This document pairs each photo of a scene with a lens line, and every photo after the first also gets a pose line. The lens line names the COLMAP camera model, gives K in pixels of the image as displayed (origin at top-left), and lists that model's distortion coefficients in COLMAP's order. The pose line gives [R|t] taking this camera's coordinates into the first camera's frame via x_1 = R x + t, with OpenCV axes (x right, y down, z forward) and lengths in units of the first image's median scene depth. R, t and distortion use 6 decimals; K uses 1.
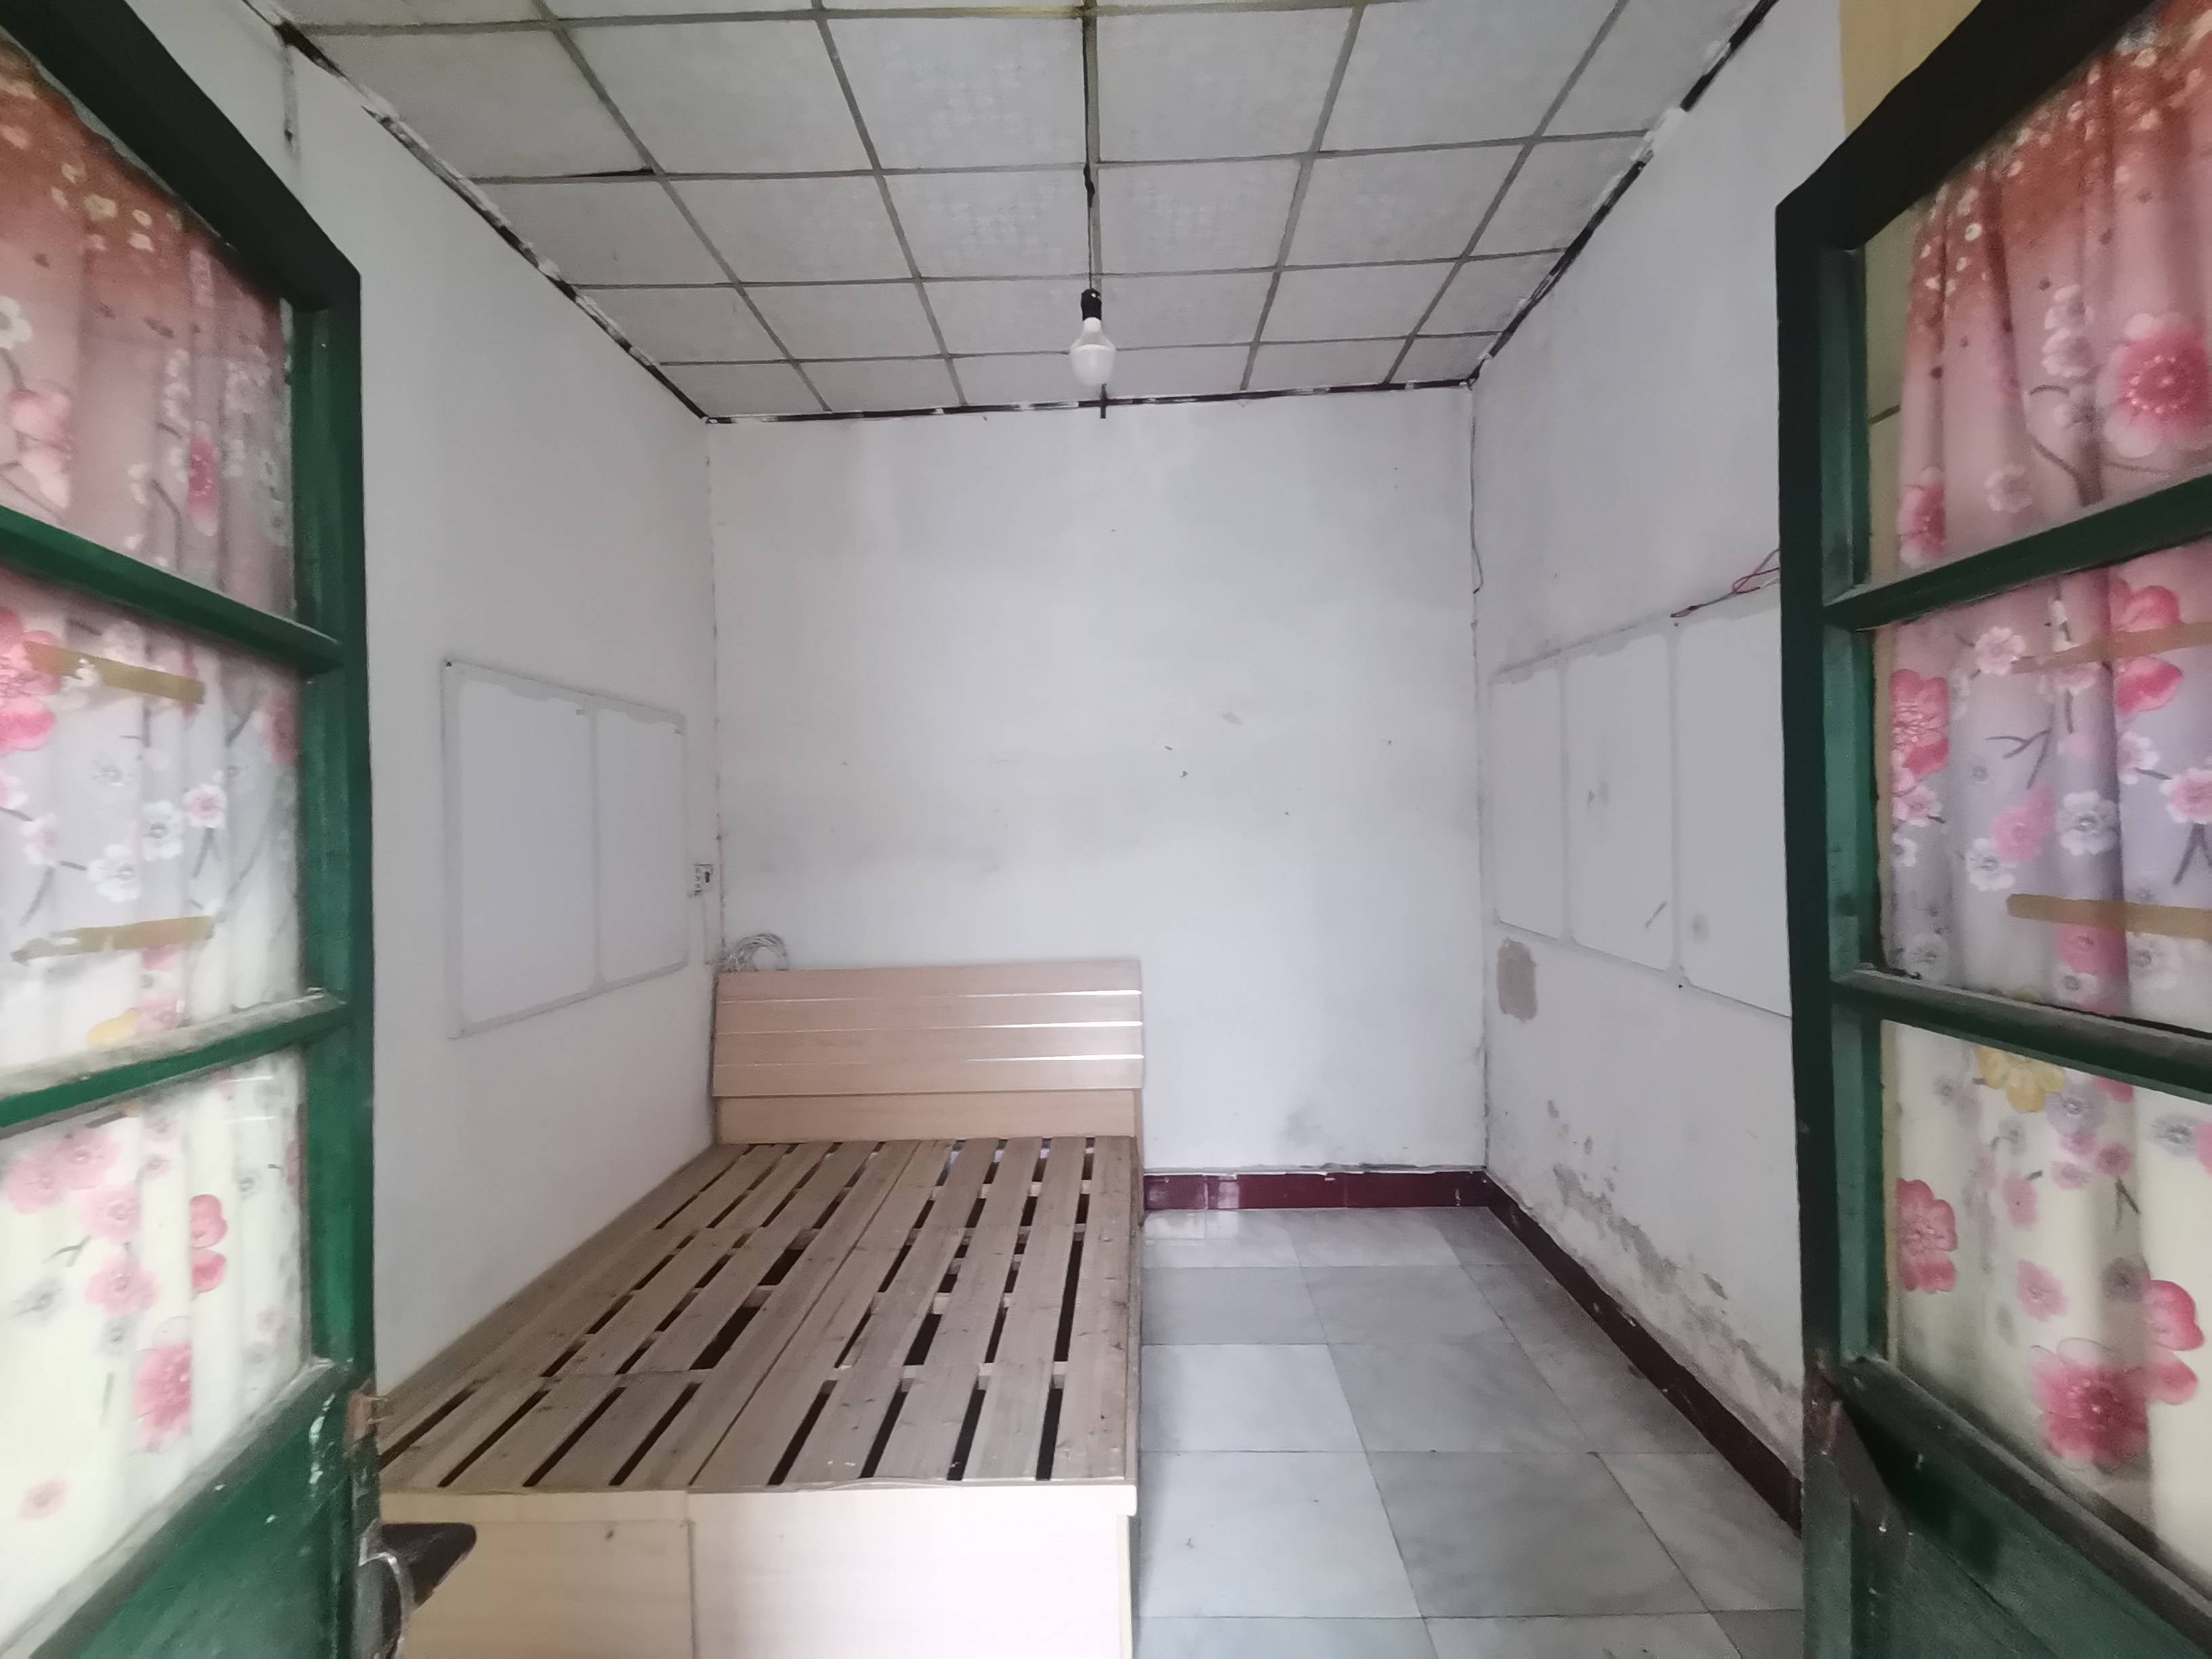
lens RADIAL K [[1092.1, 0, 1109.2], [0, 1092.1, 837.1], [0, 0, 1]] dist [0.034492, -0.005069]
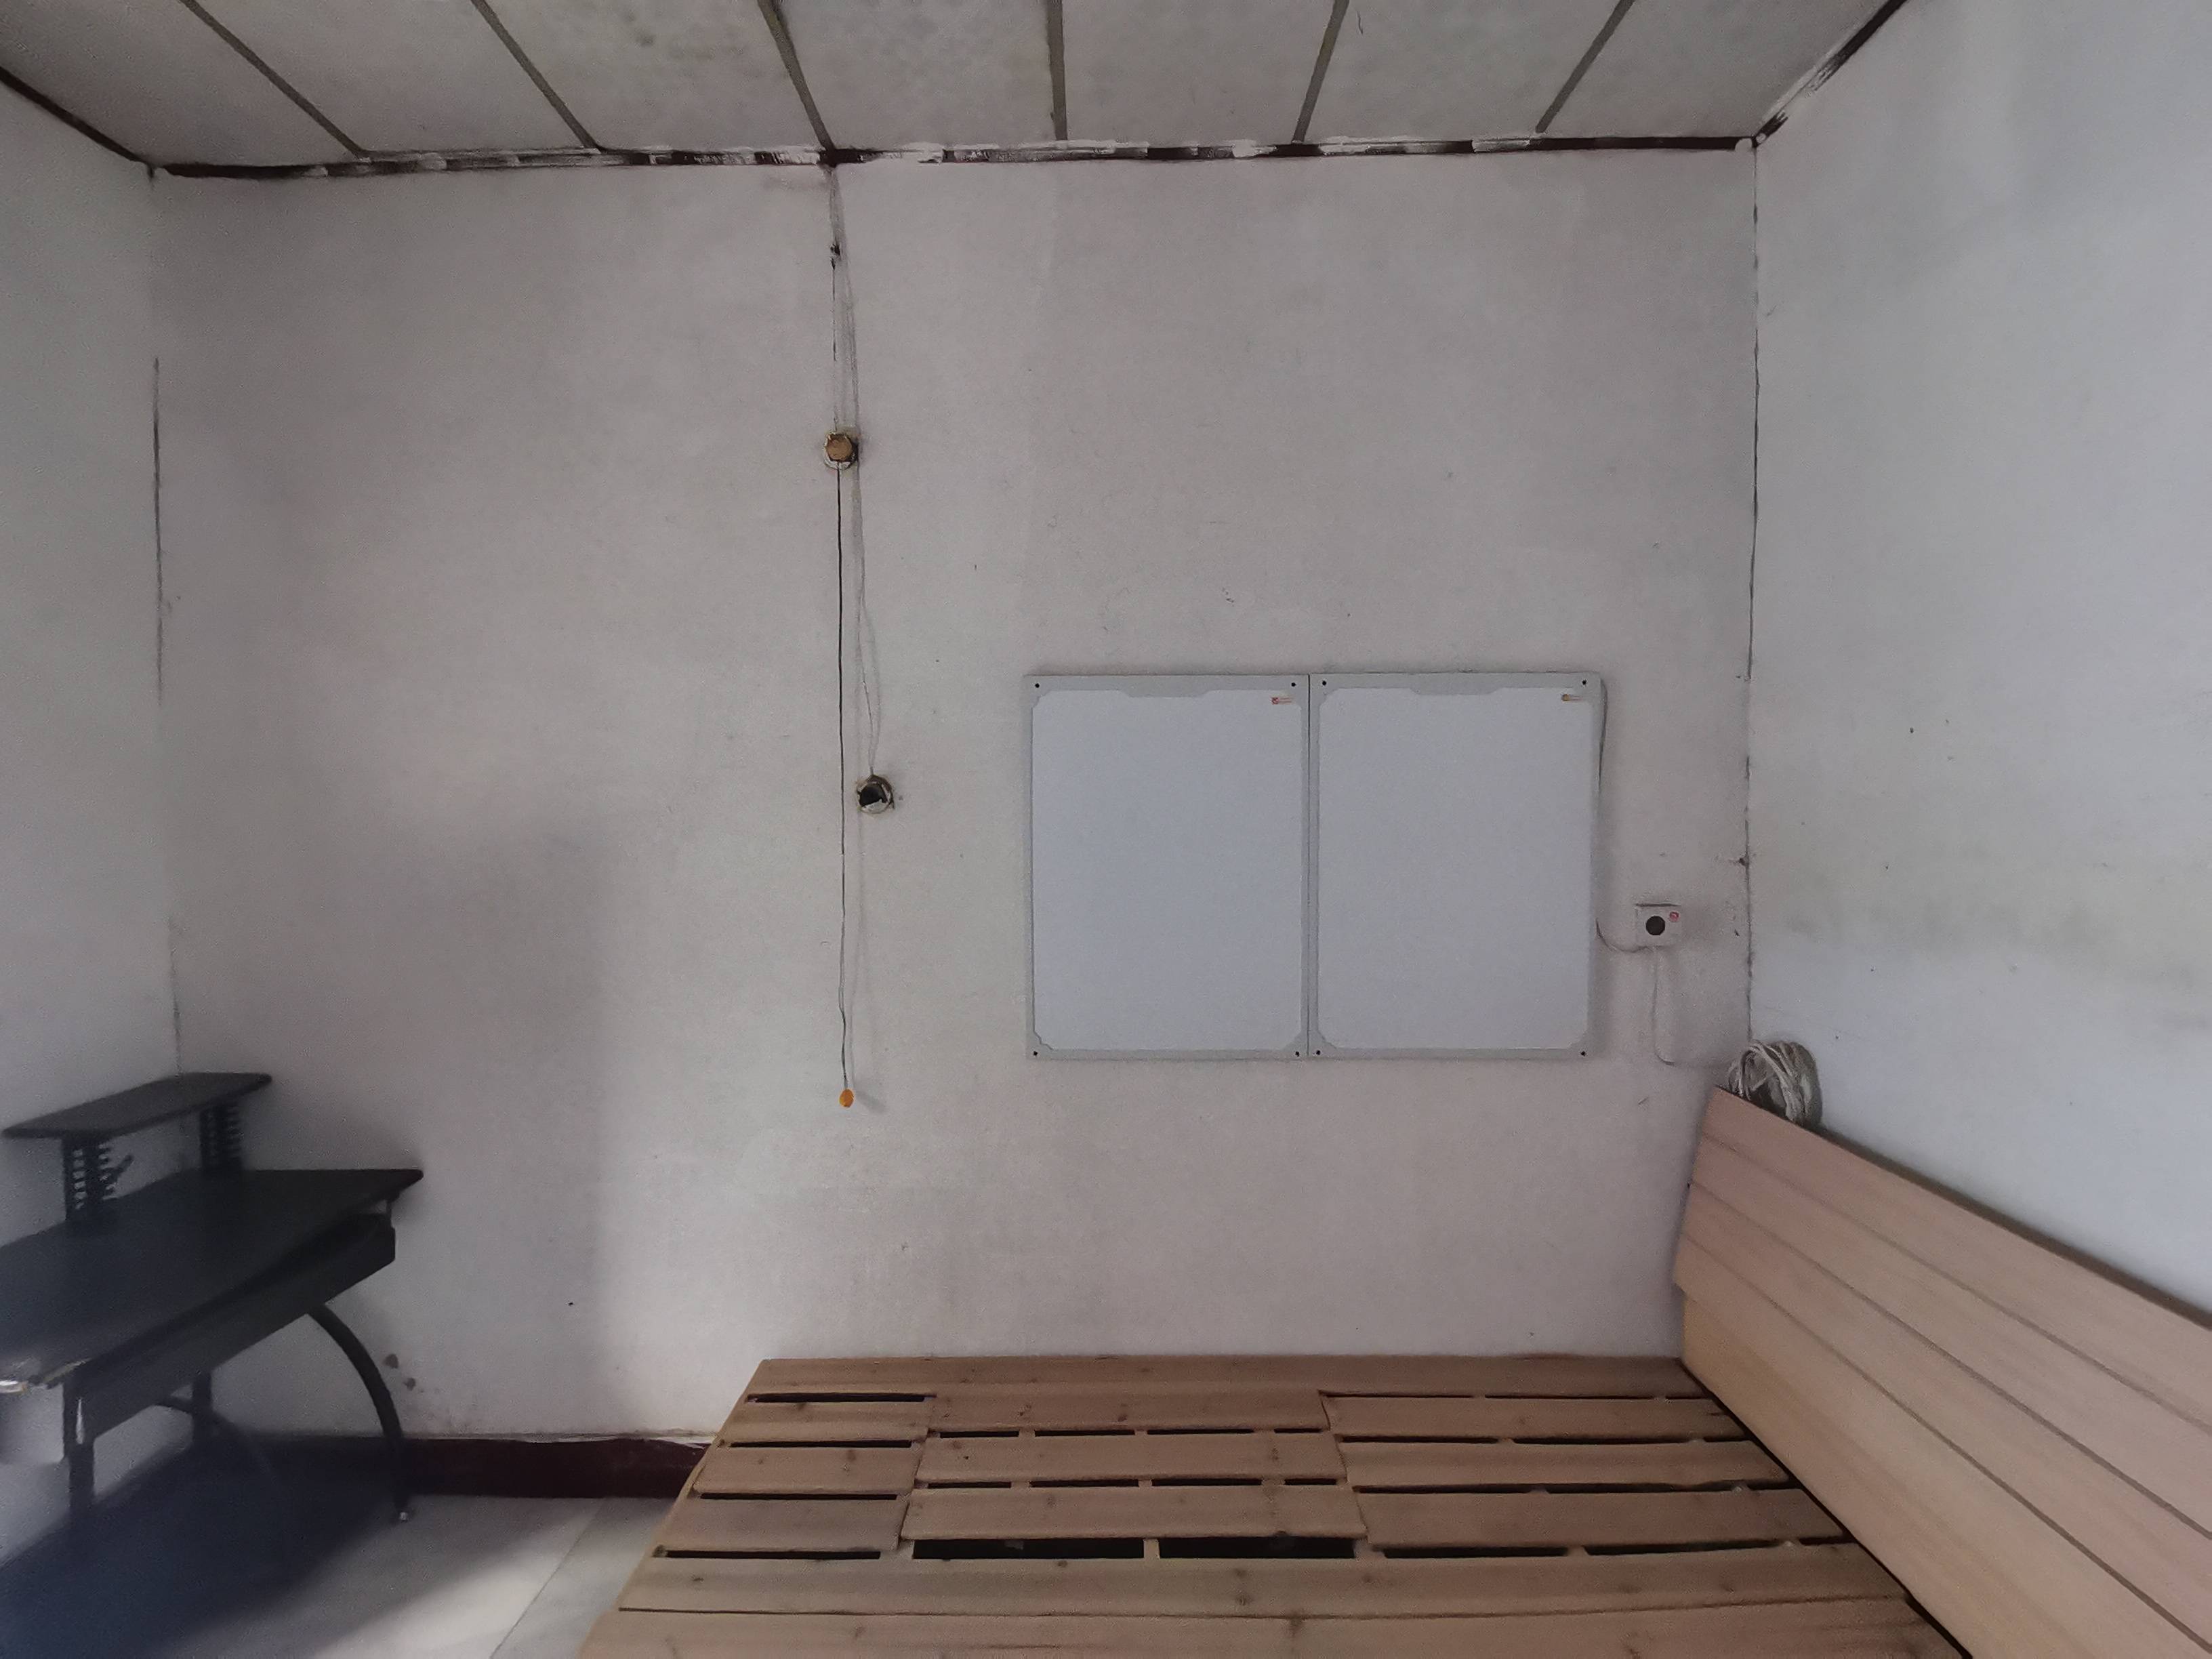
lens RADIAL K [[1092.1, 0, 1104.9], [0, 1092.1, 827.8], [0, 0, 1]] dist [0.034492, -0.005069]
pose [[0.023294, 0.060581, -0.997891, 0.305306], [-0.010115, 0.998126, 0.060359, -0.067041], [0.999677, 0.008687, 0.023863, 0.850055]]
